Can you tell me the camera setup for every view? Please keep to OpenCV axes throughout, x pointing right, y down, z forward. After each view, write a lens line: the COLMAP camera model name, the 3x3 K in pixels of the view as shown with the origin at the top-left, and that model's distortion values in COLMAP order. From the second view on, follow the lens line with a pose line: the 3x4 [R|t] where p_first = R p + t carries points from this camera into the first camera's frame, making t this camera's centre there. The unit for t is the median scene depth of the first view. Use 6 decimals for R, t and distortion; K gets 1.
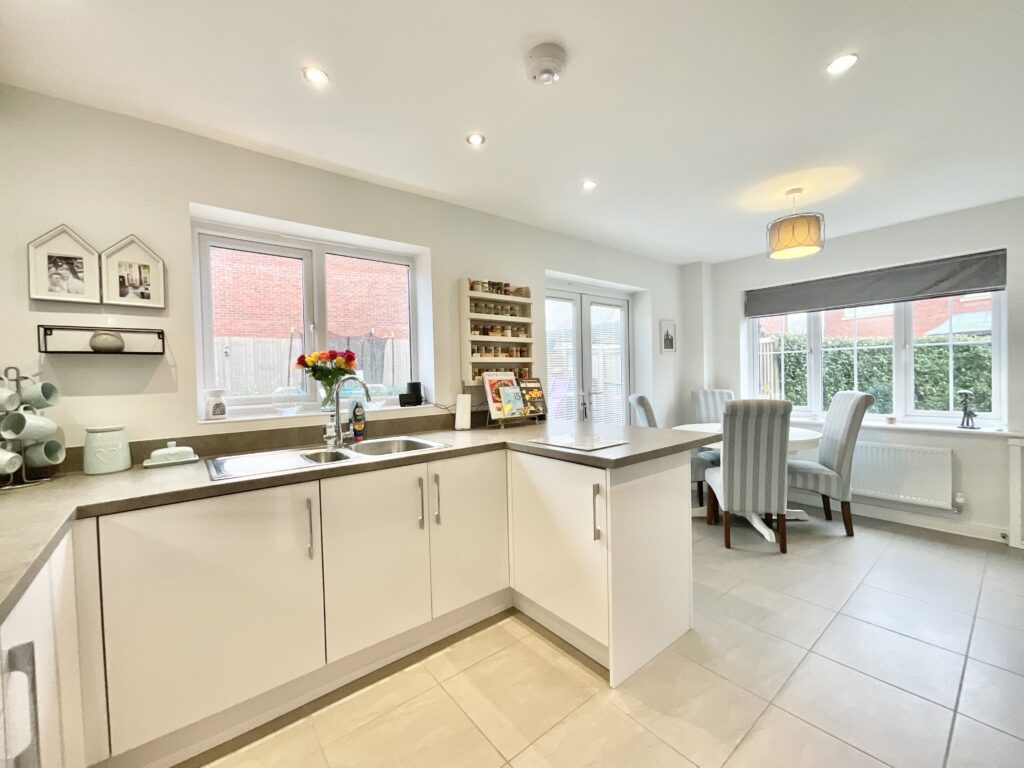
lens RADIAL K [[417.9, 0, 510.5], [0, 417.9, 381.5], [0, 0, 1]] dist [-0.000870, 0.000044]
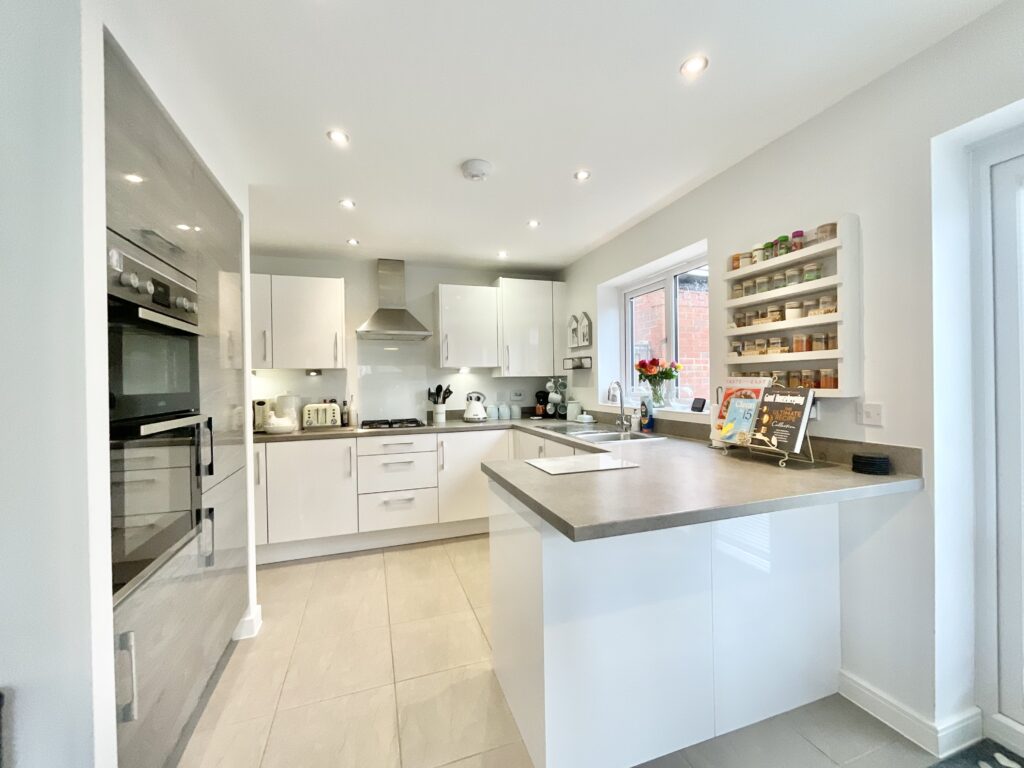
lens RADIAL K [[417.9, 0, 510.5], [0, 417.9, 381.5], [0, 0, 1]] dist [-0.000870, 0.000044]
pose [[-0.343715, 0.030428, -0.938581, 0.744953], [0.012536, 0.999535, 0.027813, -0.038694], [0.938990, -0.002206, -0.343936, 0.846073]]
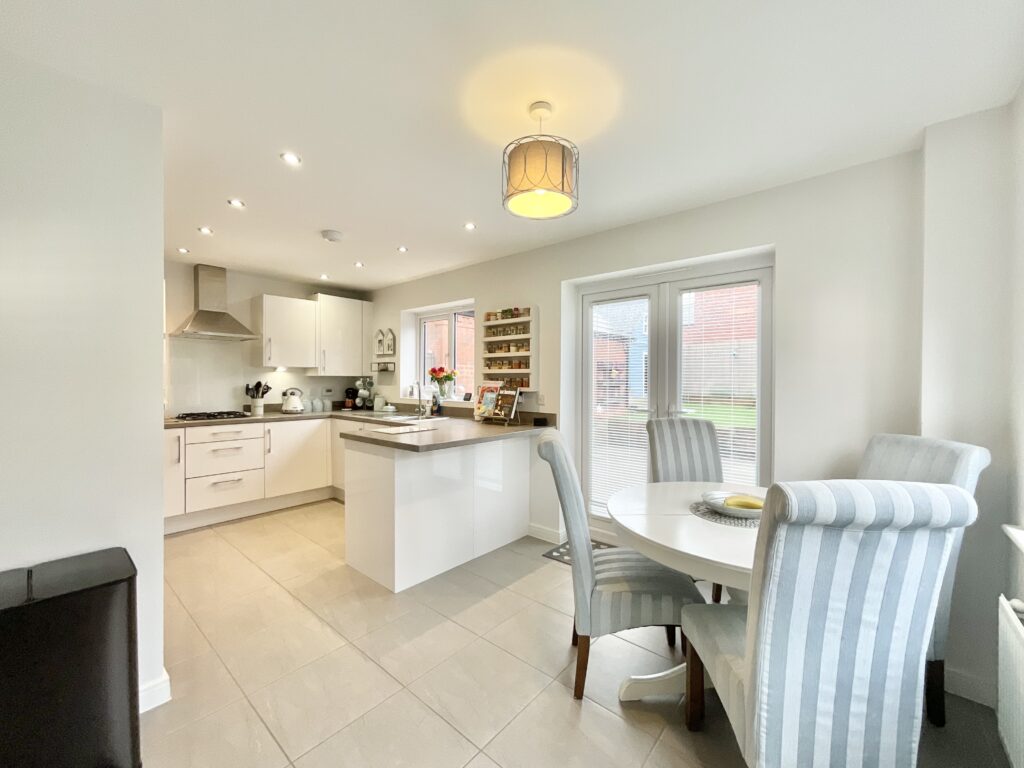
lens RADIAL K [[417.9, 0, 510.5], [0, 417.9, 381.5], [0, 0, 1]] dist [-0.000870, 0.000044]
pose [[0.179499, 0.031043, -0.983268, 1.231965], [-0.022803, 0.999365, 0.027389, -0.056356], [0.983494, 0.017506, 0.180092, 0.799181]]
